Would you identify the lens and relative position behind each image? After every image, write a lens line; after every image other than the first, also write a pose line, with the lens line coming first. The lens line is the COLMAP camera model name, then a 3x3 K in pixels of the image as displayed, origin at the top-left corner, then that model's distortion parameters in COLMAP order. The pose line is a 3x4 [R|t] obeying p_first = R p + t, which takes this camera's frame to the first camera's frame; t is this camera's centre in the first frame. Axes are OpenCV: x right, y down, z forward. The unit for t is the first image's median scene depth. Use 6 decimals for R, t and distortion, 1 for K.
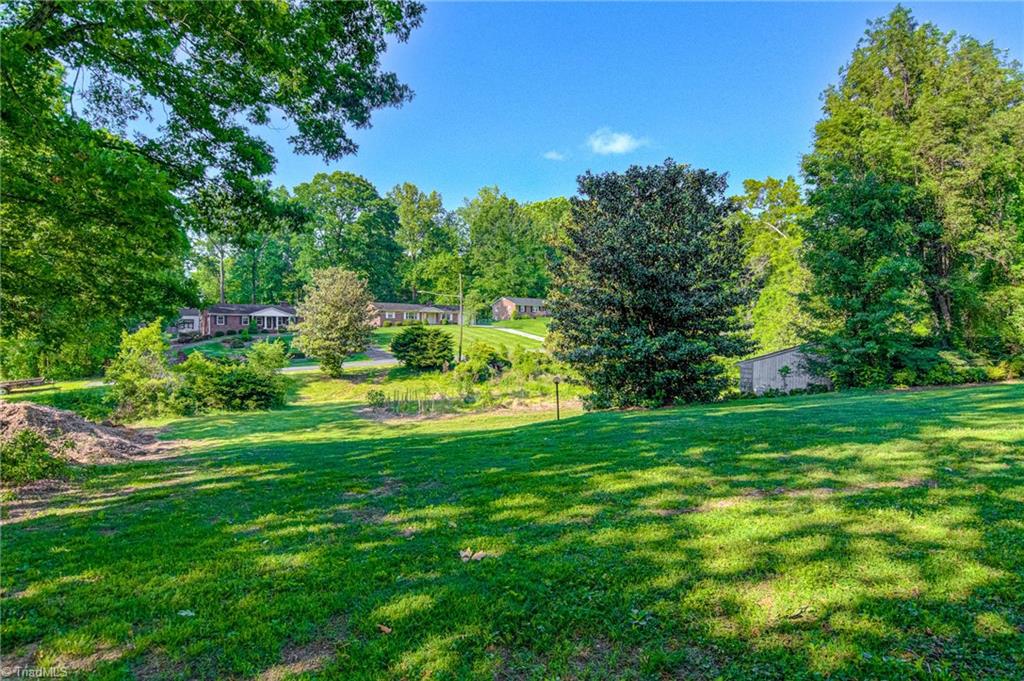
lens RADIAL K [[552.1, 0, 503.6], [0, 552.1, 333.8], [0, 0, 1]] dist [0.001575, -0.016782]
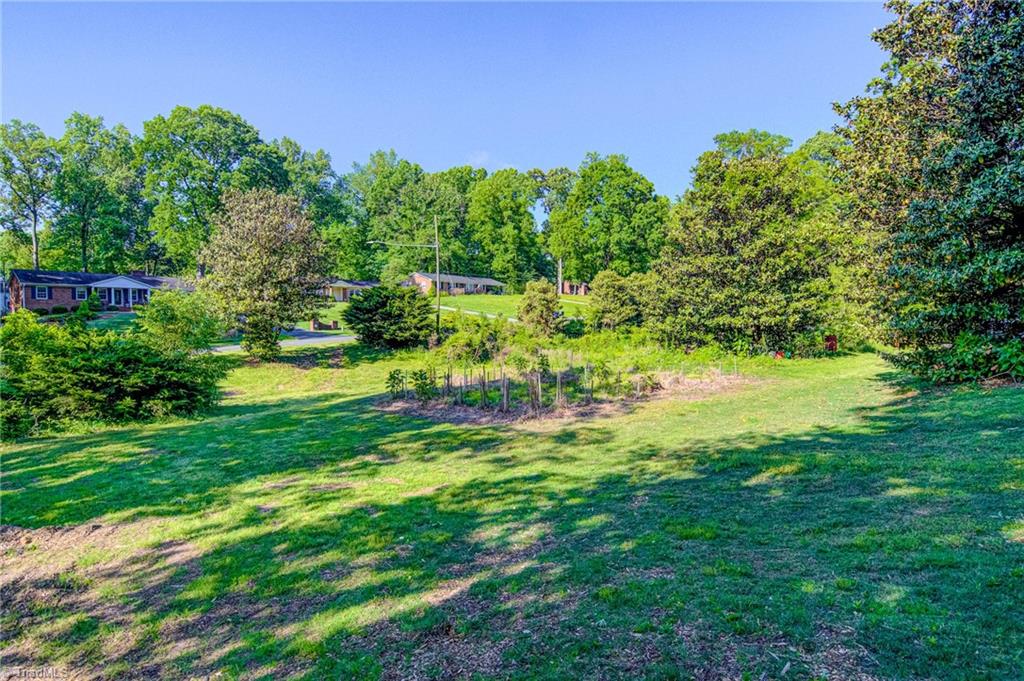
lens RADIAL K [[552.1, 0, 503.6], [0, 552.1, 333.8], [0, 0, 1]] dist [0.001575, -0.016782]
pose [[0.970134, -0.022591, 0.241515, -0.186130], [0.018650, 0.999653, 0.018590, 0.039561], [-0.241851, -0.013531, 0.970219, 0.302137]]
